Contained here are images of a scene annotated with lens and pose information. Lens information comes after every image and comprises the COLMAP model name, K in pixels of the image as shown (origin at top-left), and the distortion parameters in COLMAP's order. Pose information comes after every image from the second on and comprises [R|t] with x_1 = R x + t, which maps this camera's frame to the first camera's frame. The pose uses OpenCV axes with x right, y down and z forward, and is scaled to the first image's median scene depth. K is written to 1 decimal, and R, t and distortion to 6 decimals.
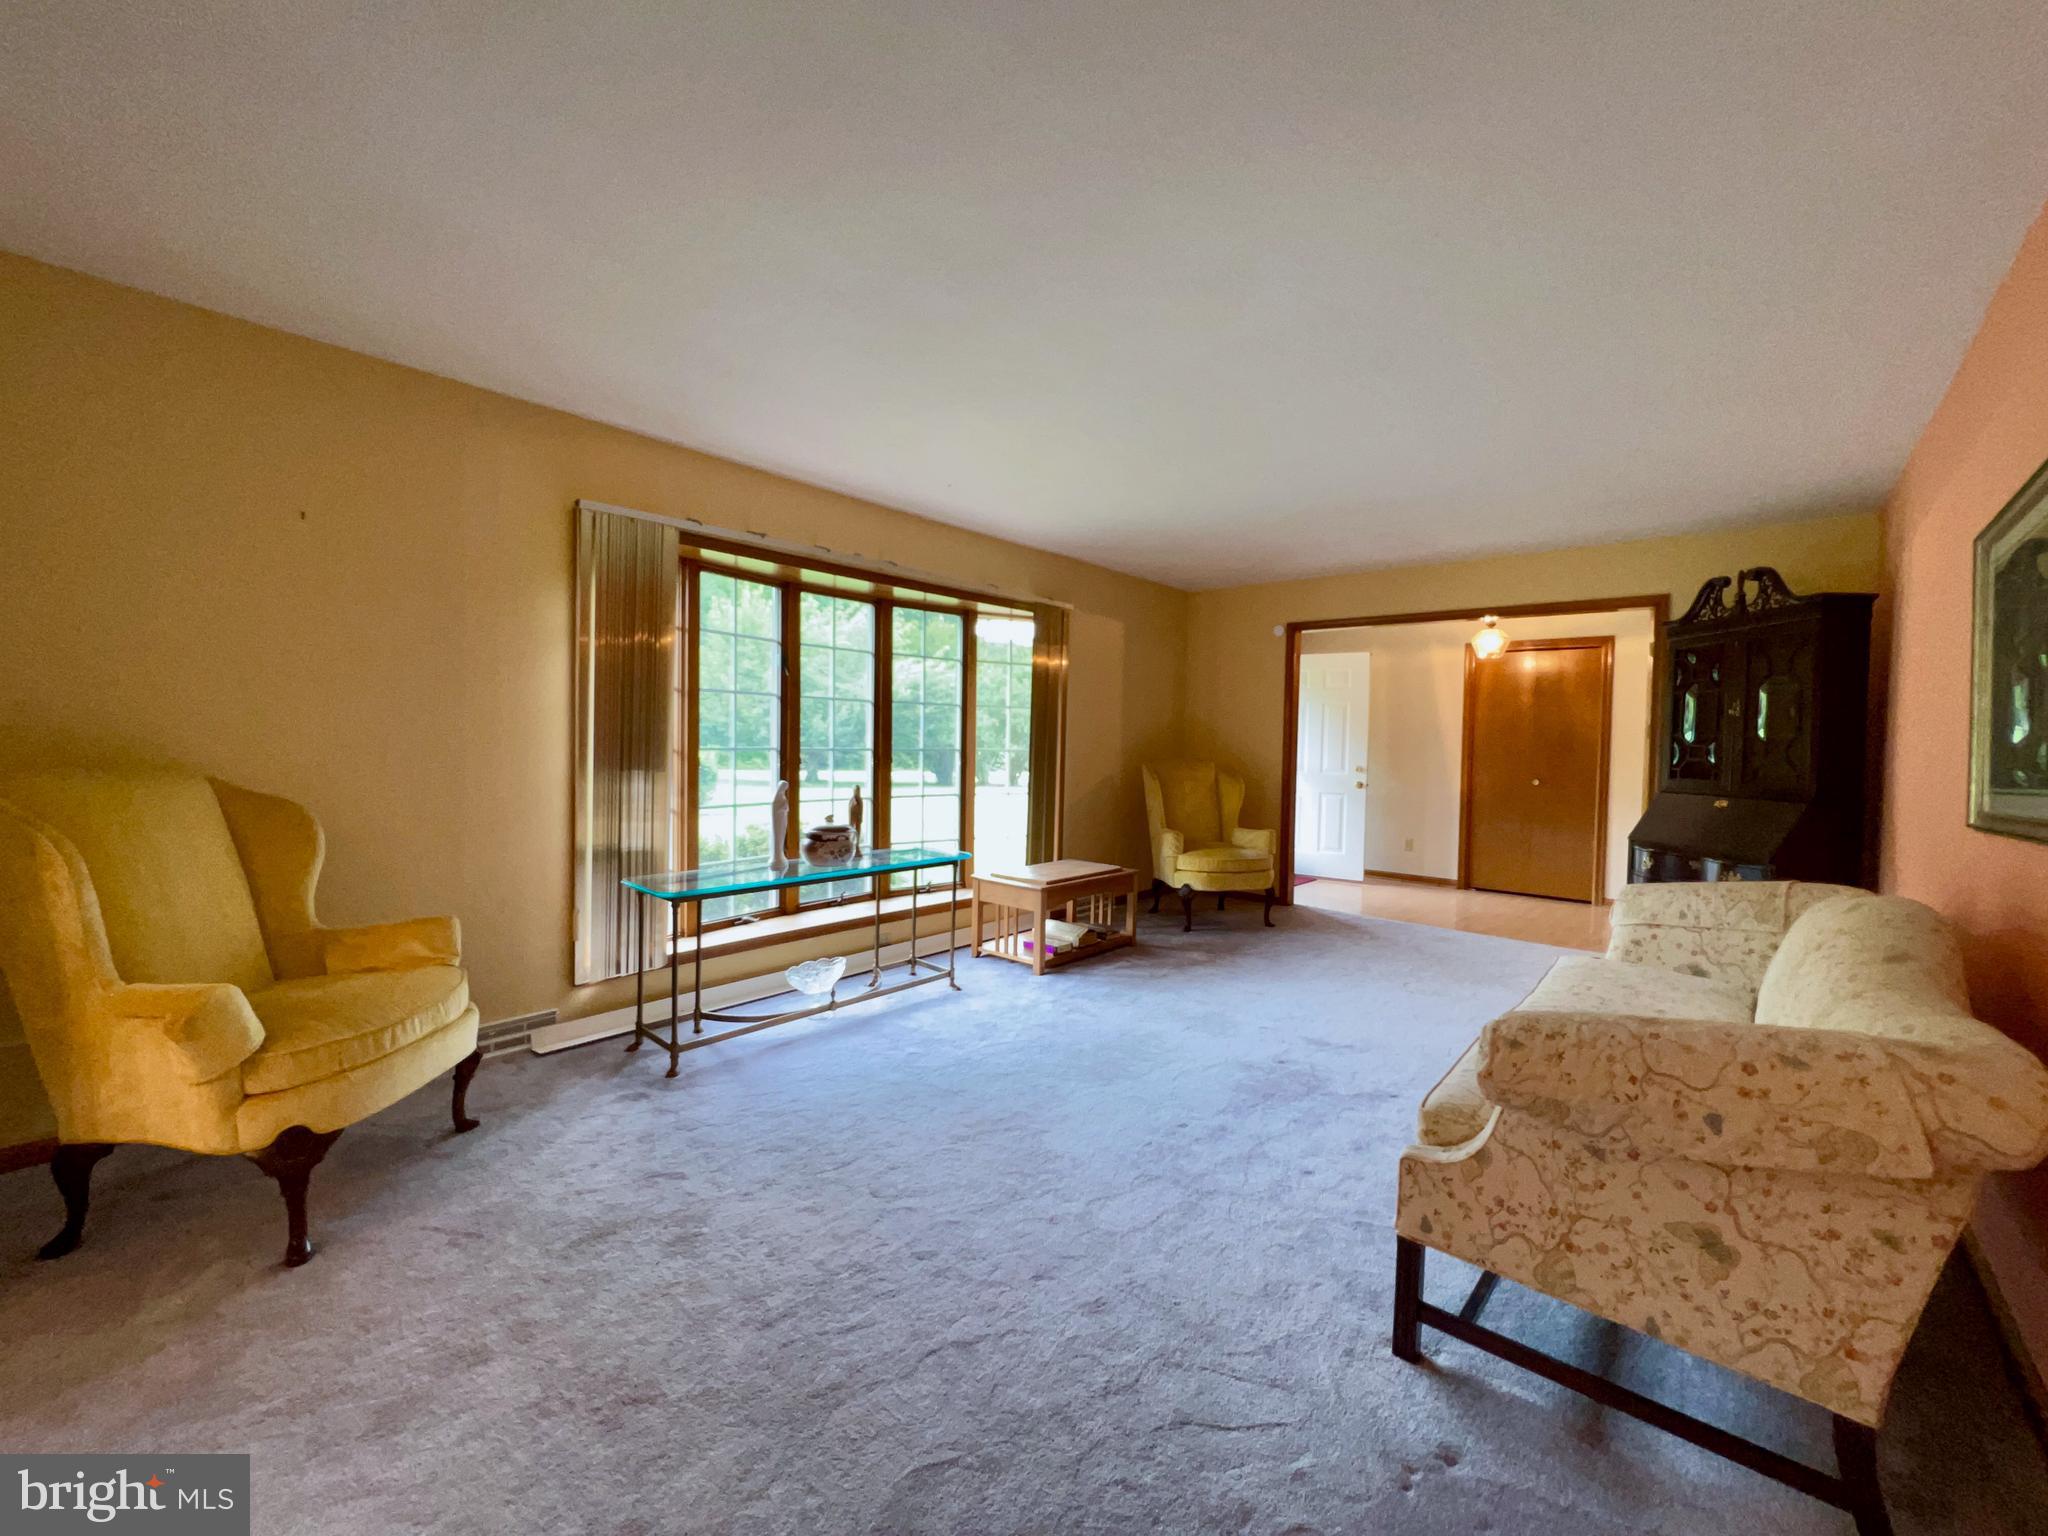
lens RADIAL K [[807.1, 0, 1016.6], [0, 807.1, 760.0], [0, 0, 1]] dist [-0.001553, -0.000159]
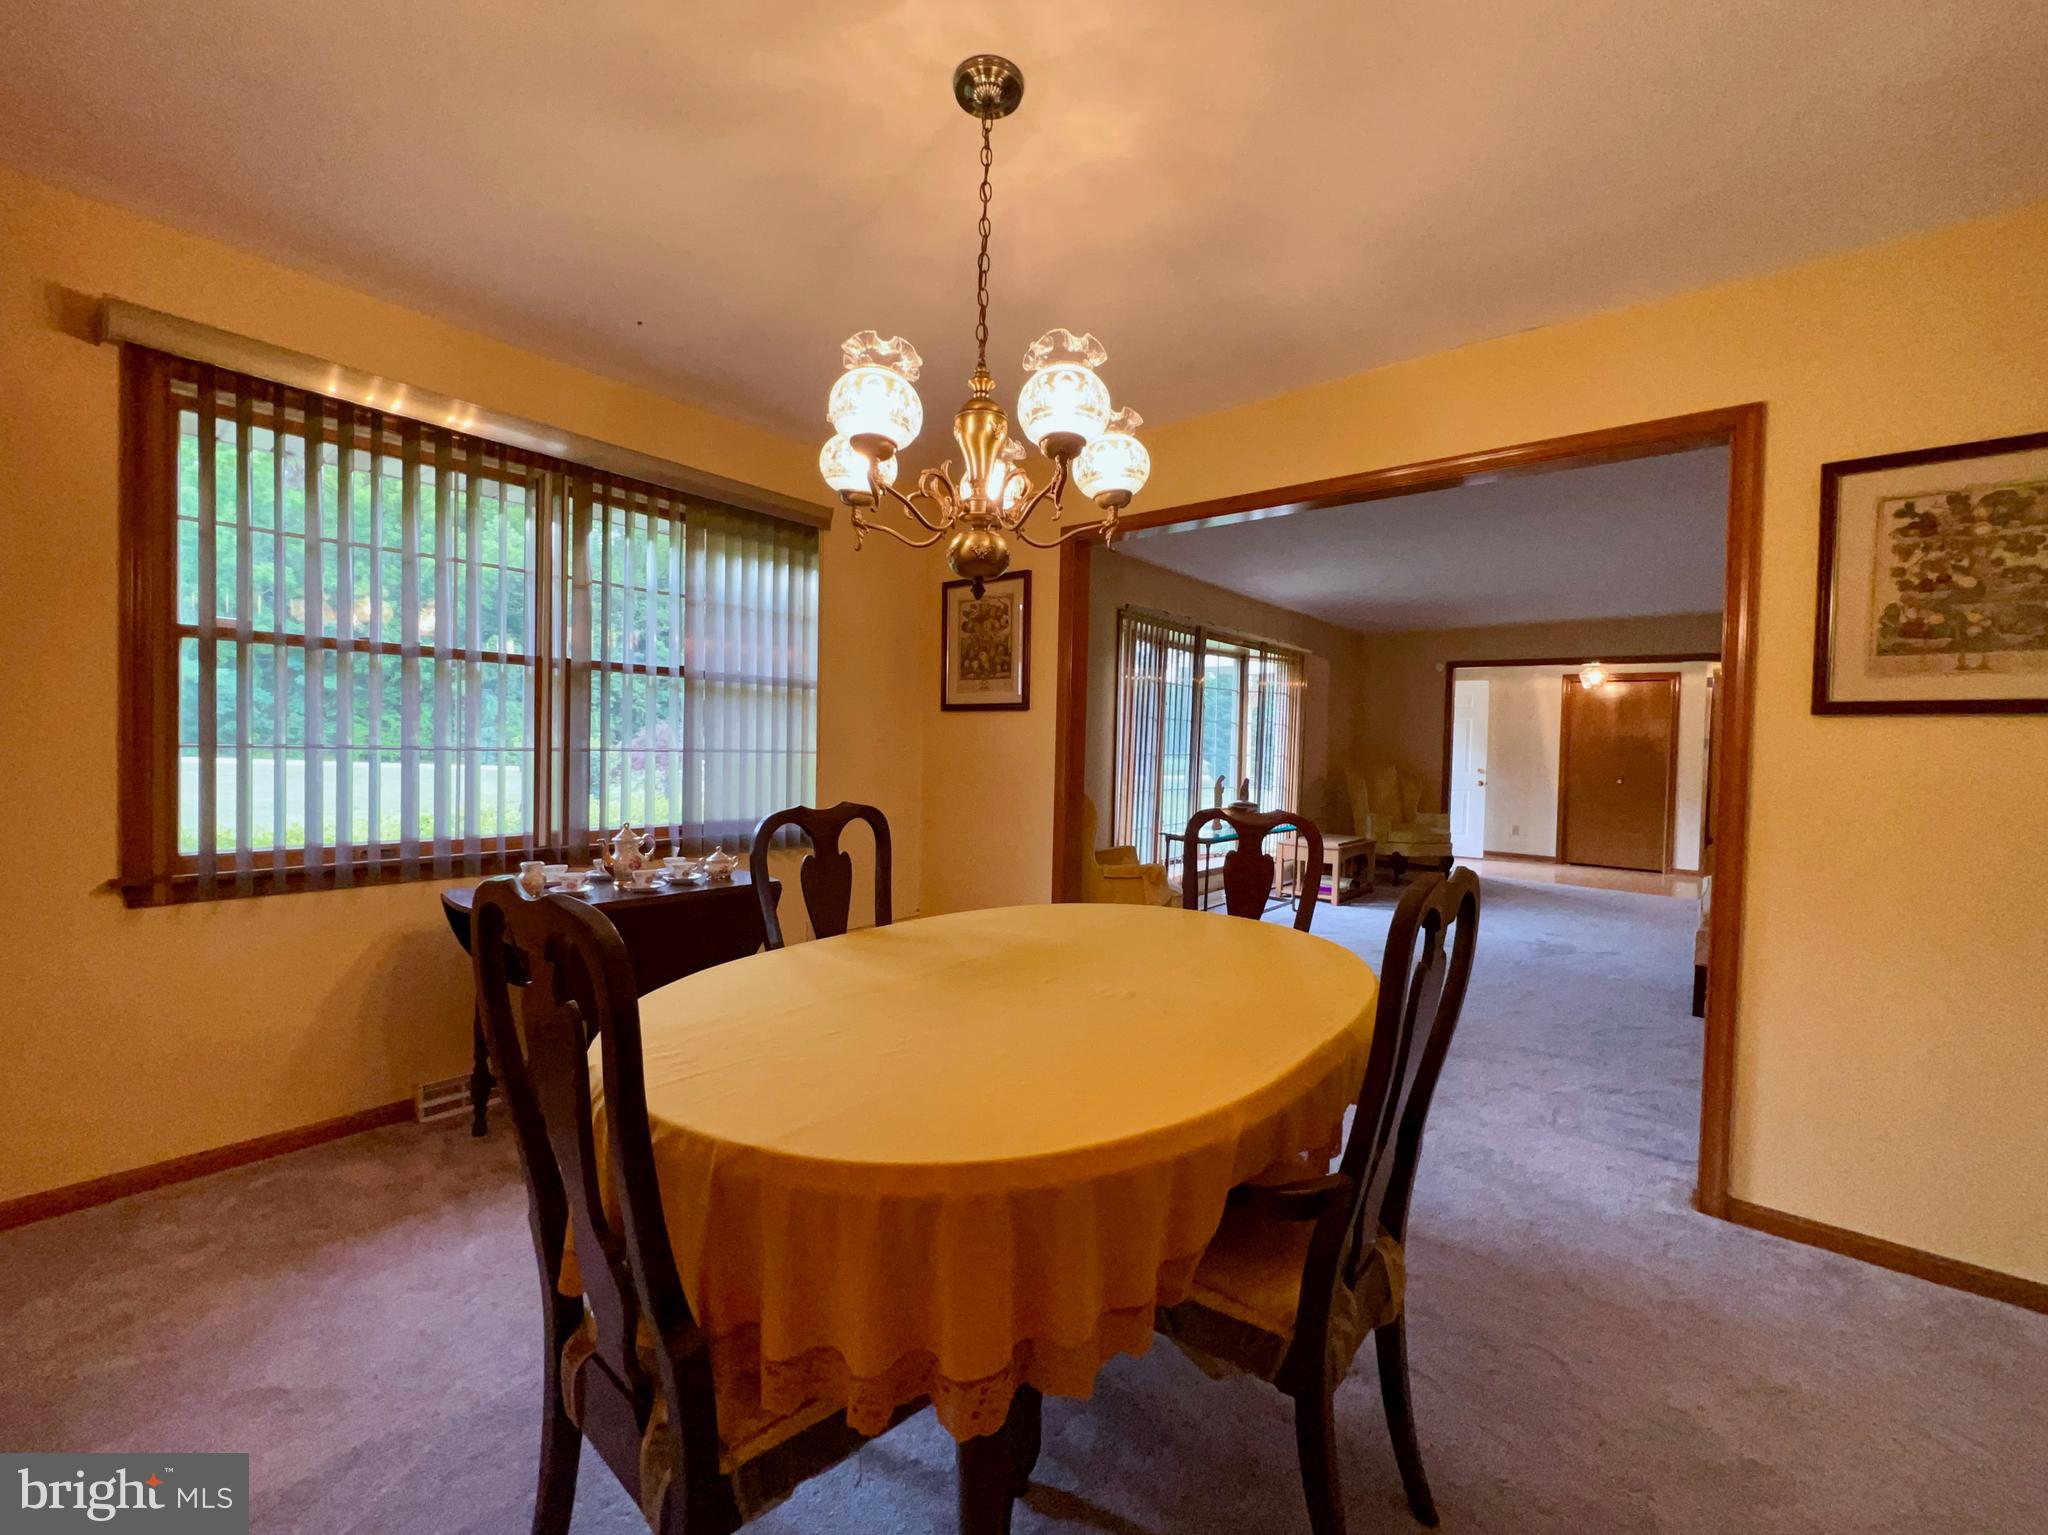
lens RADIAL K [[831.0, 0, 1018.2], [0, 831.0, 761.6], [0, 0, 1]] dist [0.003348, 0.000109]
pose [[0.999655, 0.010814, 0.023954, -0.377229], [-0.011018, 0.999904, 0.008411, -0.006787], [-0.023860, -0.008672, 0.999678, -0.337665]]
